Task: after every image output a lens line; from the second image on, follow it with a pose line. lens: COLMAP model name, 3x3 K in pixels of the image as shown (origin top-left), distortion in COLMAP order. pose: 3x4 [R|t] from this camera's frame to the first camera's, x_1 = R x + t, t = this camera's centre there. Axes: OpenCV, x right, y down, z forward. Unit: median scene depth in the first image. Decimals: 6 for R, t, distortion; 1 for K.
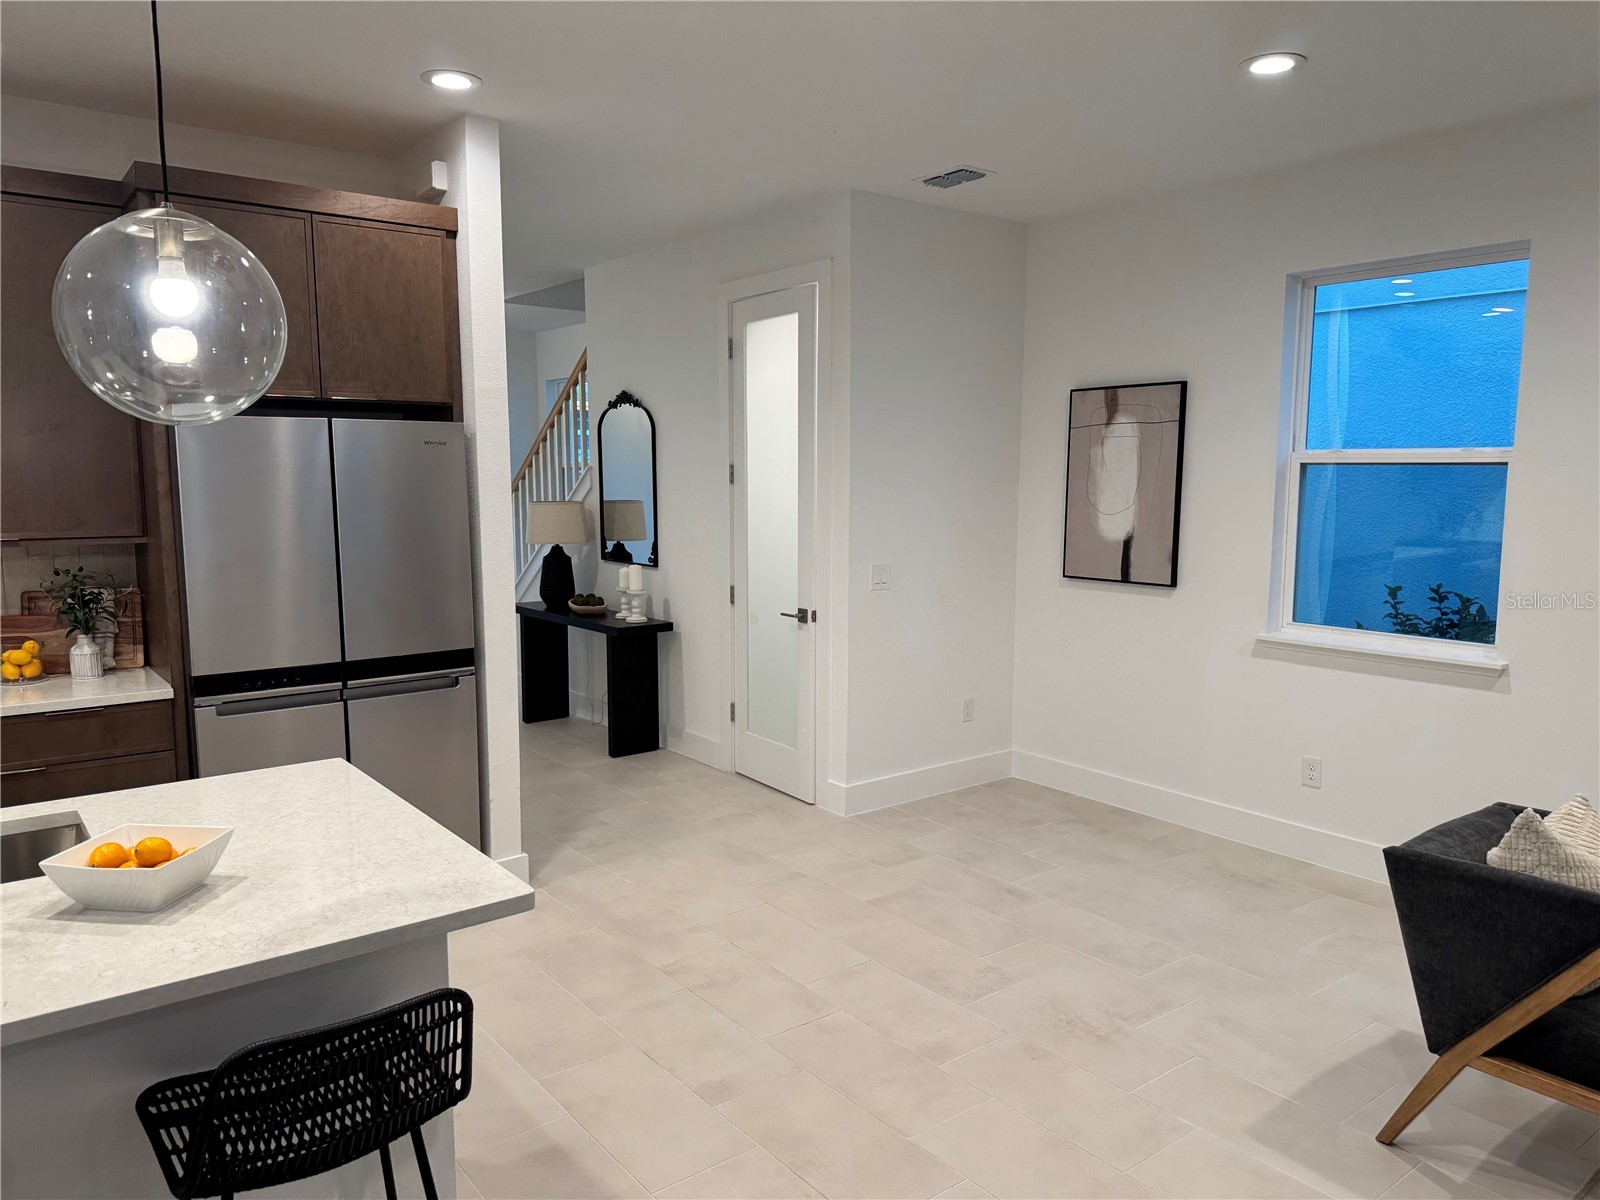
lens RADIAL K [[1138.7, 0, 794.8], [0, 1138.7, 607.8], [0, 0, 1]] dist [0.168887, -0.228067]
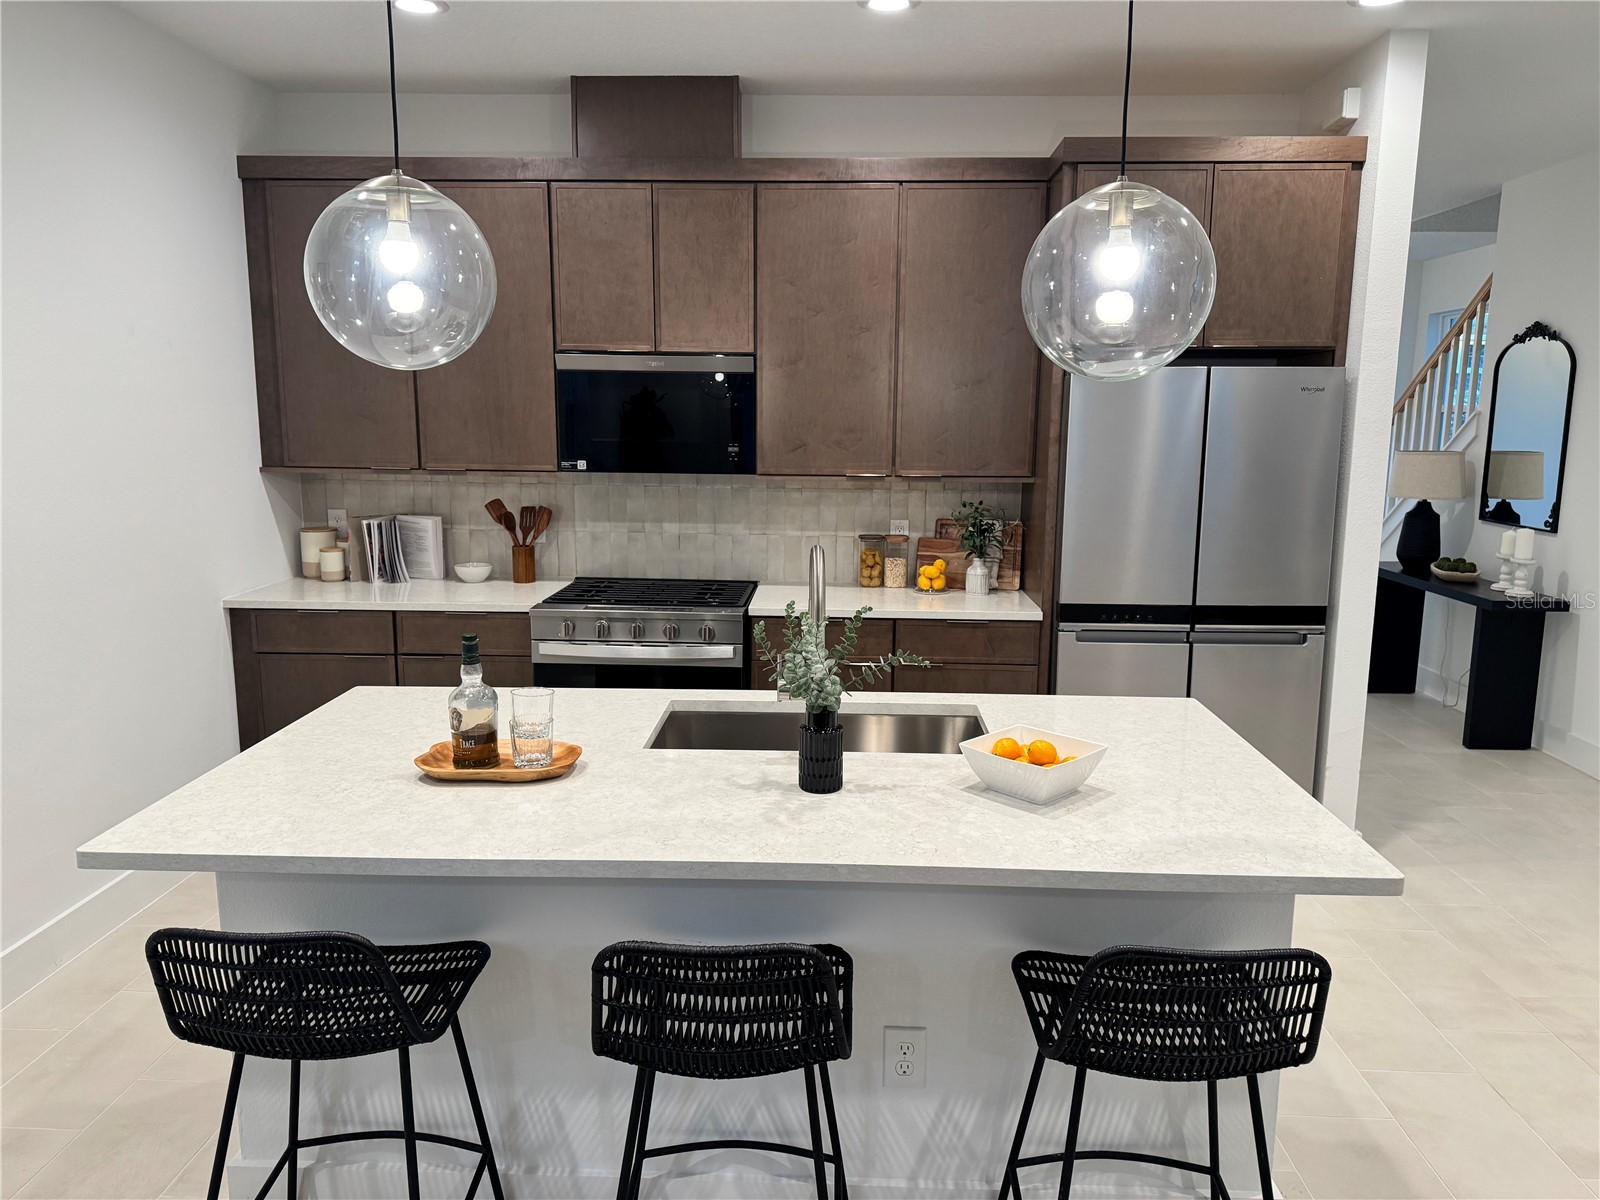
lens RADIAL K [[1143.8, 0, 800.0], [0, 1143.8, 600.0], [0, 0, 1]] dist [0.109421, -0.124357]
pose [[0.775674, 0.108915, -0.621666, -0.019944], [-0.083969, 0.994050, 0.069385, -0.000324], [0.625524, -0.001619, 0.780204, -0.015452]]
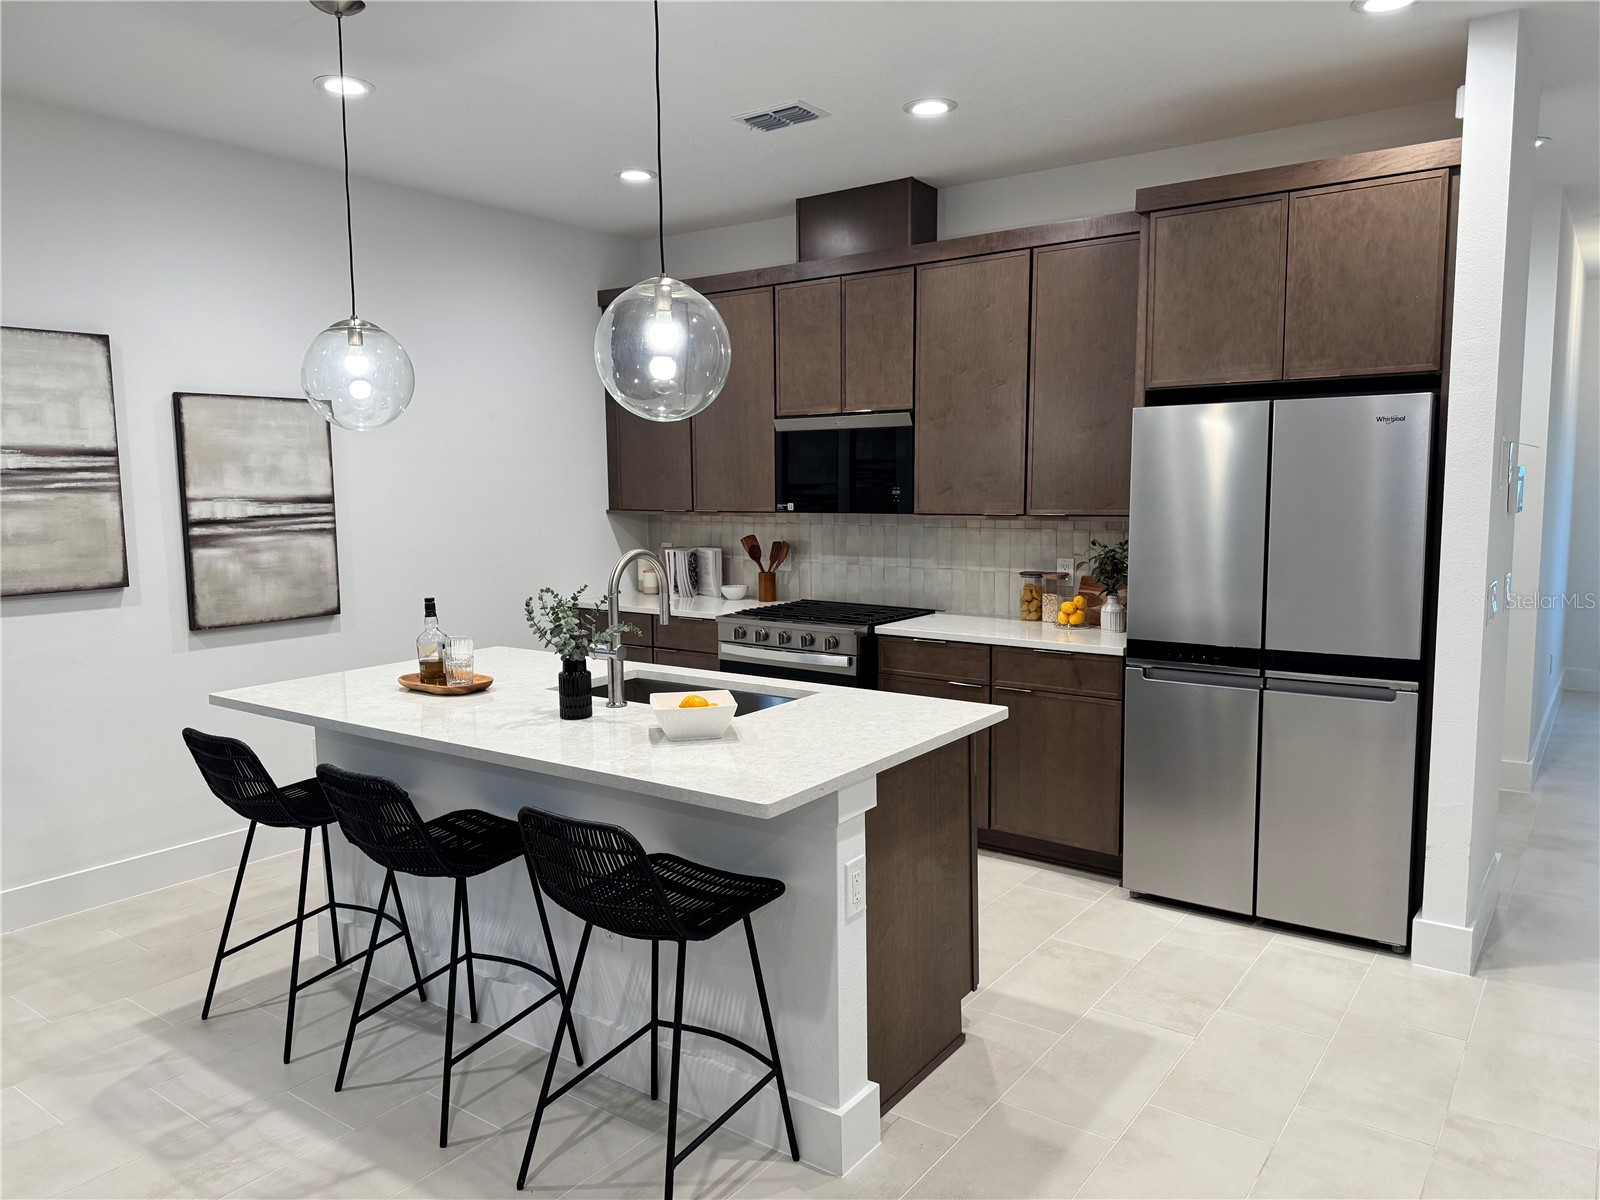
lens RADIAL K [[1134.6, 0, 768.7], [0, 1134.6, 591.8], [0, 0, 1]] dist [0.127935, -0.128051]
pose [[0.281981, 0.093185, -0.954884, 0.388314], [-0.106721, 0.992142, 0.065306, -0.019279], [0.953466, 0.083491, 0.289710, 0.295419]]
